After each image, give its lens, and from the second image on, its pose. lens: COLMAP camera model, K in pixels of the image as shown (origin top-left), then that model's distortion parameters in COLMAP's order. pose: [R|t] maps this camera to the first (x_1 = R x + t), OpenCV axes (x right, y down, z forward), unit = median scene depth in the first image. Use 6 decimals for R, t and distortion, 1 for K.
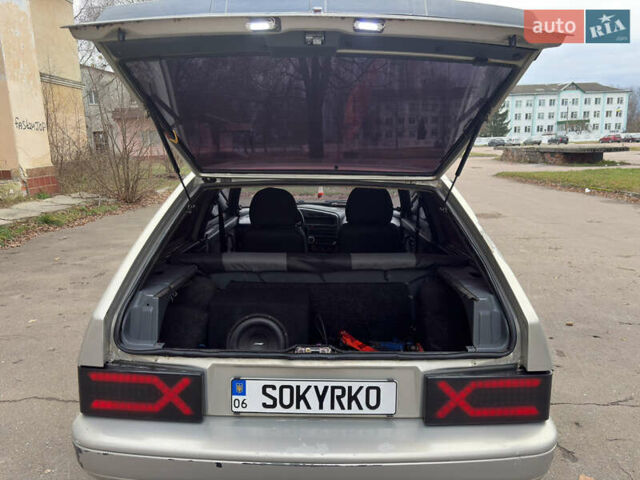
lens RADIAL K [[484.7, 0, 317.5], [0, 484.7, 243.5], [0, 0, 1]] dist [0.071912, -0.091100]
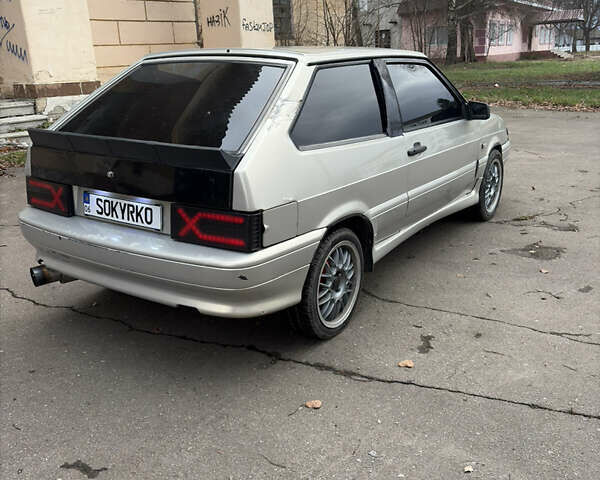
lens RADIAL K [[608.3, 0, 300.0], [0, 608.3, 240.0], [0, 0, 1]] dist [0.036176, 0.021824]
pose [[0.838227, 0.146306, -0.525328, 1.405496], [-0.088086, 0.987013, 0.134334, 0.108800], [0.538159, -0.066328, 0.840229, -0.247818]]
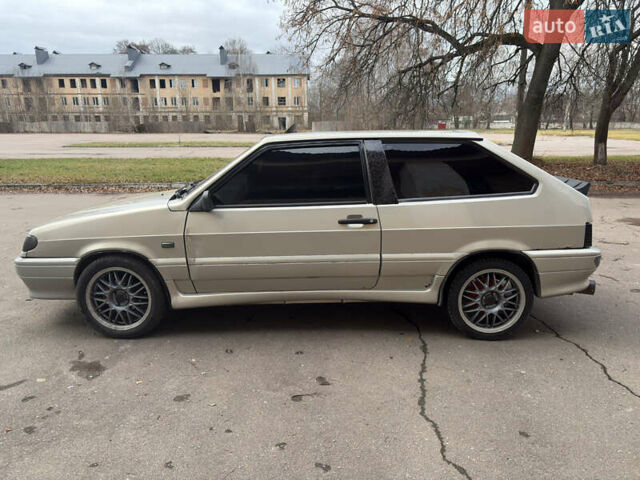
lens RADIAL K [[484.7, 0, 317.5], [0, 484.7, 243.5], [0, 0, 1]] dist [0.071912, -0.091100]
pose [[0.014388, -0.217262, 0.976007, -2.504983], [0.208572, 0.955288, 0.209575, -0.332977], [-0.977901, 0.200552, 0.059059, 2.010160]]
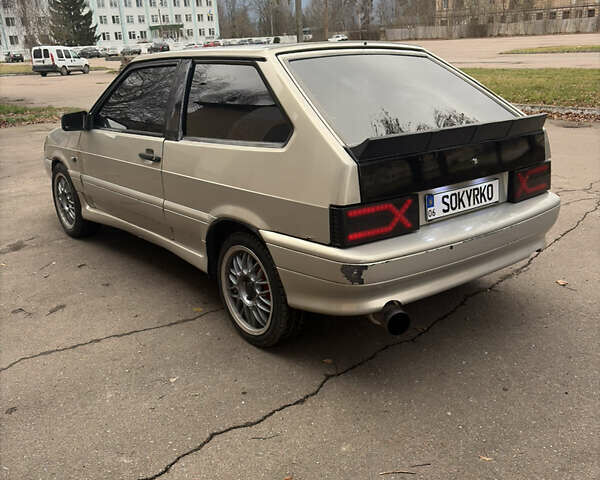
lens RADIAL K [[608.3, 0, 300.0], [0, 608.3, 240.0], [0, 0, 1]] dist [0.036176, 0.021824]
pose [[0.773965, -0.213078, 0.596302, -1.471917], [0.158383, 0.976894, 0.143504, 0.097788], [-0.613101, -0.016623, 0.789830, -0.121230]]
